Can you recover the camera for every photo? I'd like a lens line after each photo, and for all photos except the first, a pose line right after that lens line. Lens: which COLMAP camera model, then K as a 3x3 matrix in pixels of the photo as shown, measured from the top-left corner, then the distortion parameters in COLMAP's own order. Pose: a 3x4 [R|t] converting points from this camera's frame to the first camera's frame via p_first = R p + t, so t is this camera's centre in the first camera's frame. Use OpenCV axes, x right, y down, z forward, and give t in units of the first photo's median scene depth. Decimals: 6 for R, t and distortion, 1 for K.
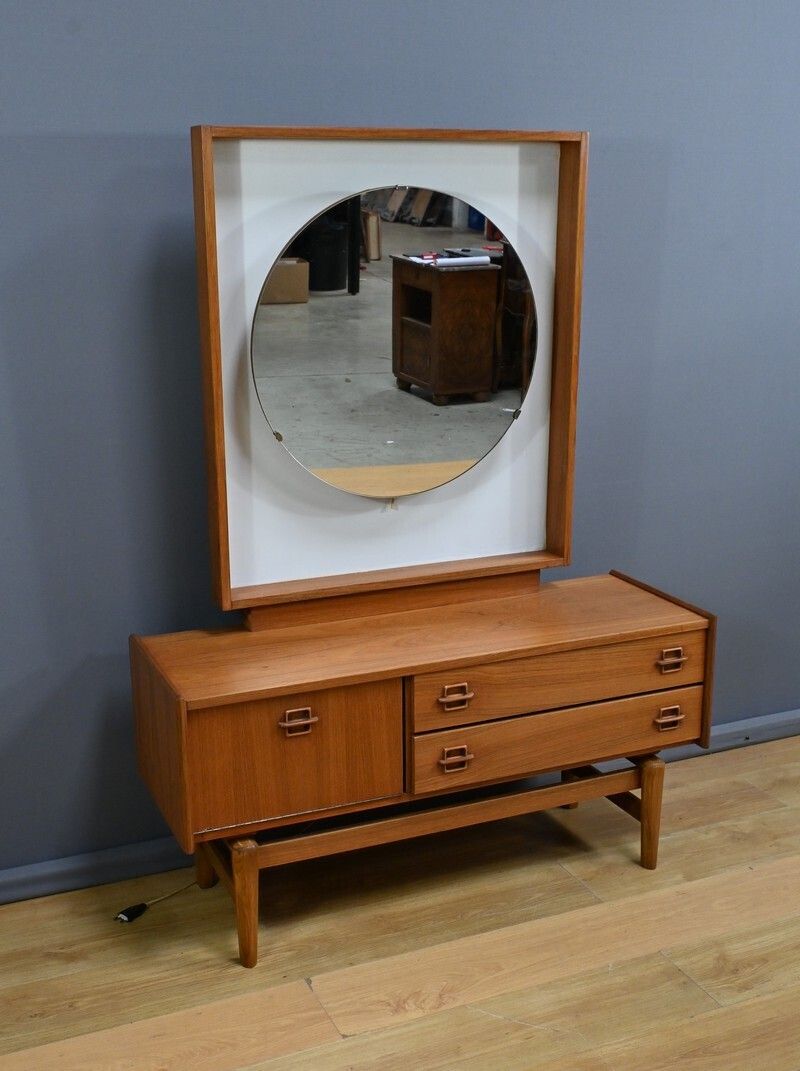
lens RADIAL K [[1328.1, 0, 404.1], [0, 1328.1, 564.9], [0, 0, 1]] dist [-0.016450, -0.012809]
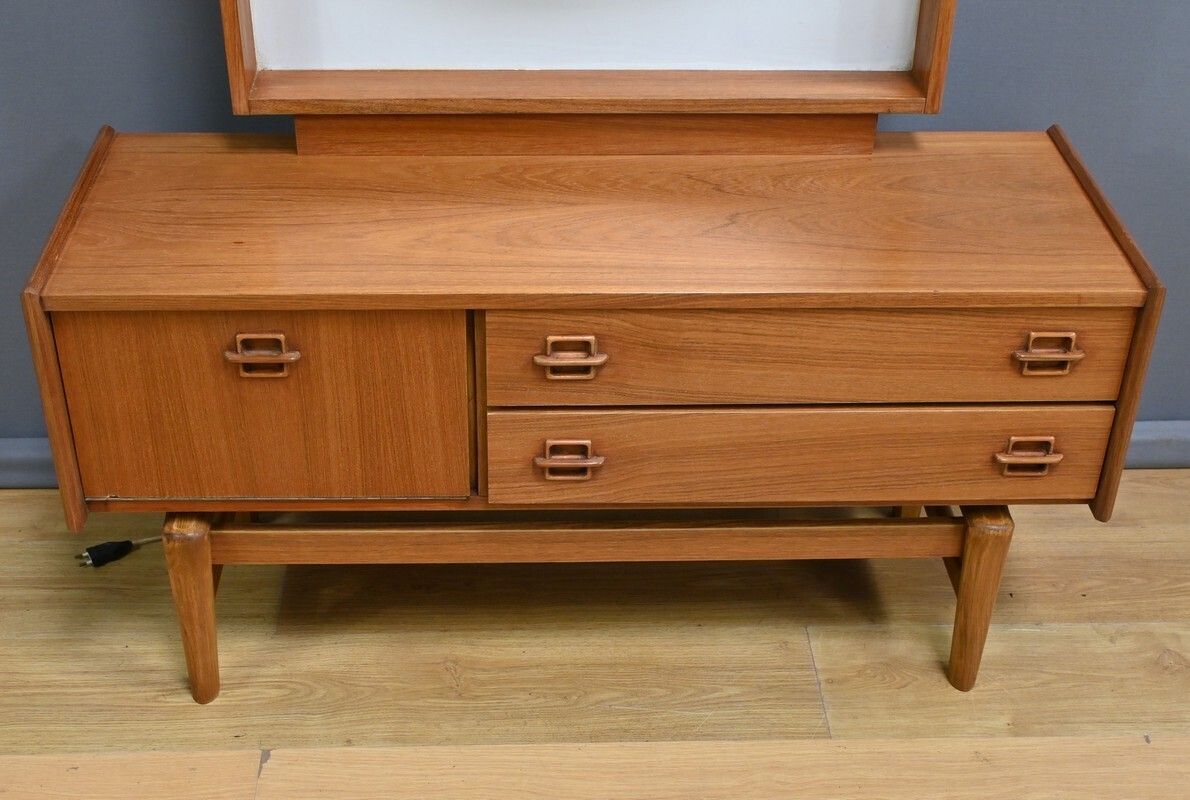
lens RADIAL K [[1720.3, 0, 565.5], [0, 1720.3, 443.3], [0, 0, 1]] dist [0.024544, -0.093376]
pose [[0.926332, 0.229521, -0.298713, 0.247231], [-0.118237, 0.930030, 0.347942, -0.107825], [0.357672, -0.286991, 0.888655, 0.363458]]
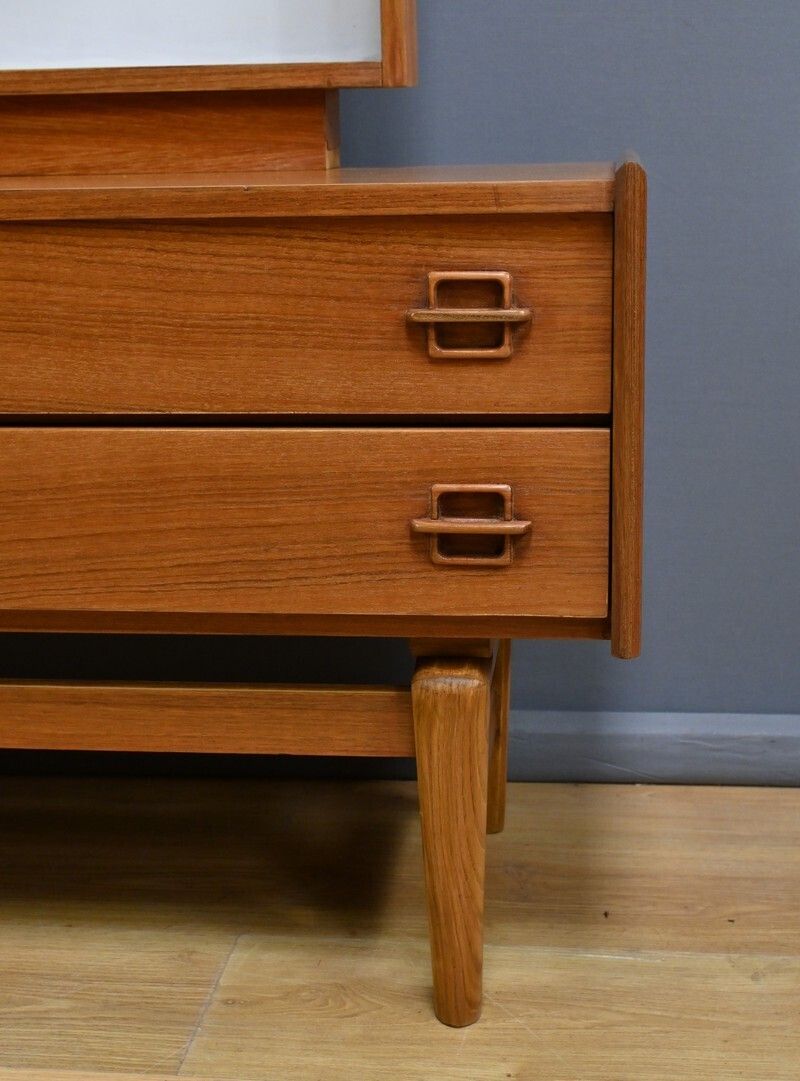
lens RADIAL K [[1729.8, 0, 398.8], [0, 1729.8, 597.9], [0, 0, 1]] dist [0.028269, -0.120933]
pose [[0.853533, 0.121776, -0.506608, 0.408590], [-0.119668, 0.992129, 0.036866, 0.127729], [0.507110, 0.029158, 0.861388, 0.704262]]
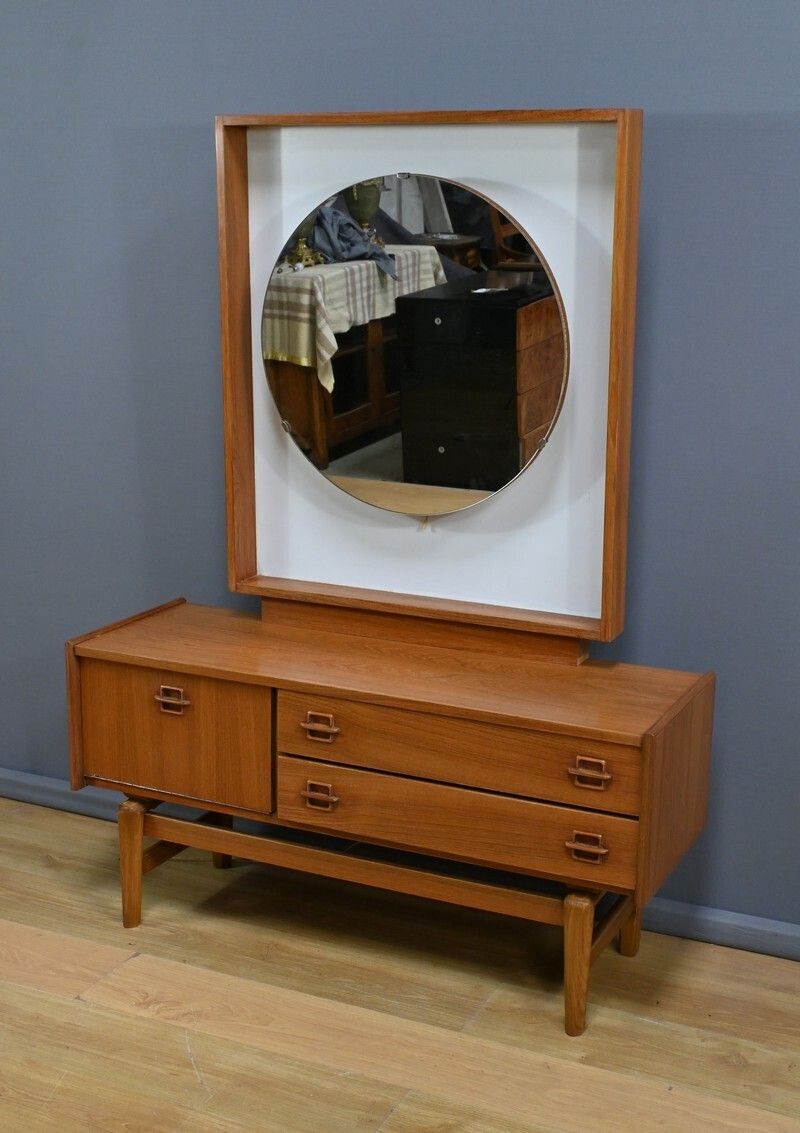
lens RADIAL K [[1619.3, 0, 374.3], [0, 1619.3, 583.0], [0, 0, 1]] dist [-0.007151, -0.043279]
pose [[0.634915, 0.191273, -0.748530, 0.860610], [-0.216920, 0.974030, 0.064901, -0.076147], [0.741504, 0.121164, 0.659917, 0.272768]]
